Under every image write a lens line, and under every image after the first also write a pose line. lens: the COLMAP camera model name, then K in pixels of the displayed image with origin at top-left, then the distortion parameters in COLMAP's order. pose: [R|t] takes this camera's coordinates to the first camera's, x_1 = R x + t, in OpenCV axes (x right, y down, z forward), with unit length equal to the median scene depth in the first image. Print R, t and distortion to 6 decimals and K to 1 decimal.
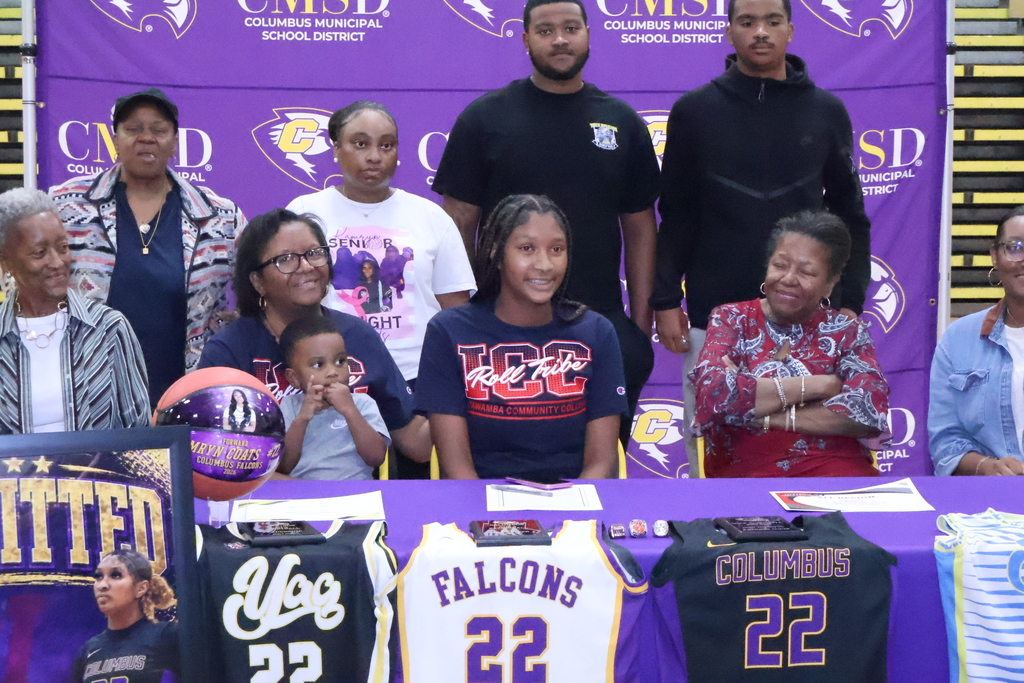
lens RADIAL K [[2110.9, 0, 512.0], [0, 2110.9, 341.5], [0, 0, 1]] dist [0.028593, -0.487631]
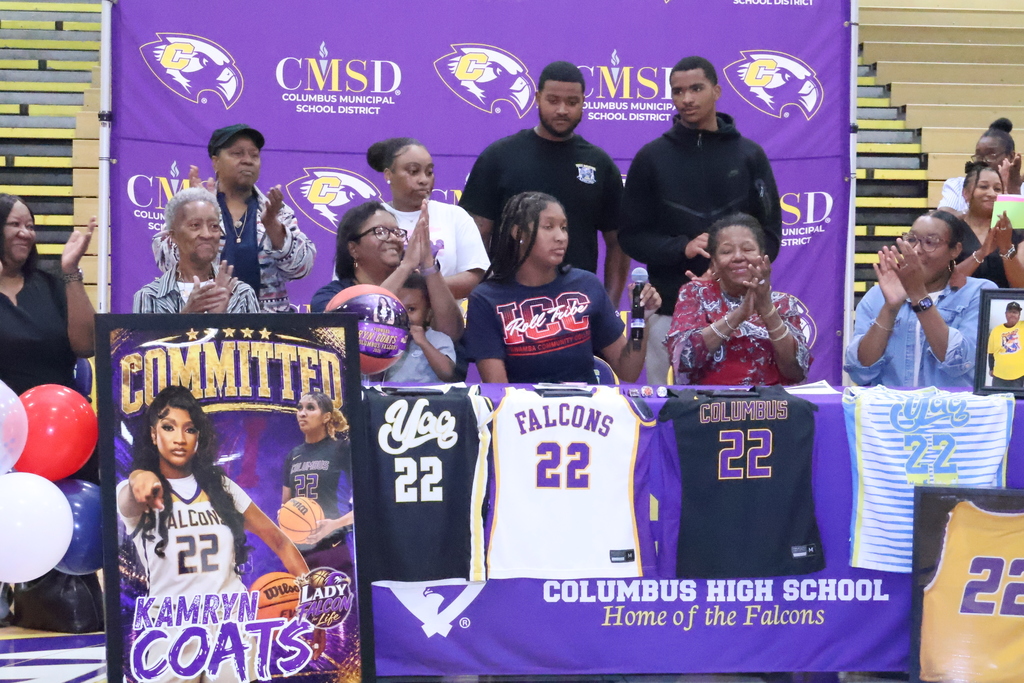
lens RADIAL K [[2110.9, 0, 512.0], [0, 2110.9, 341.5], [0, 0, 1]] dist [0.028593, -0.487631]
pose [[0.998969, 0.012112, 0.043754, -0.107101], [-0.009431, 0.998095, -0.060977, 0.151183], [-0.044410, 0.060502, 0.997180, -0.520960]]
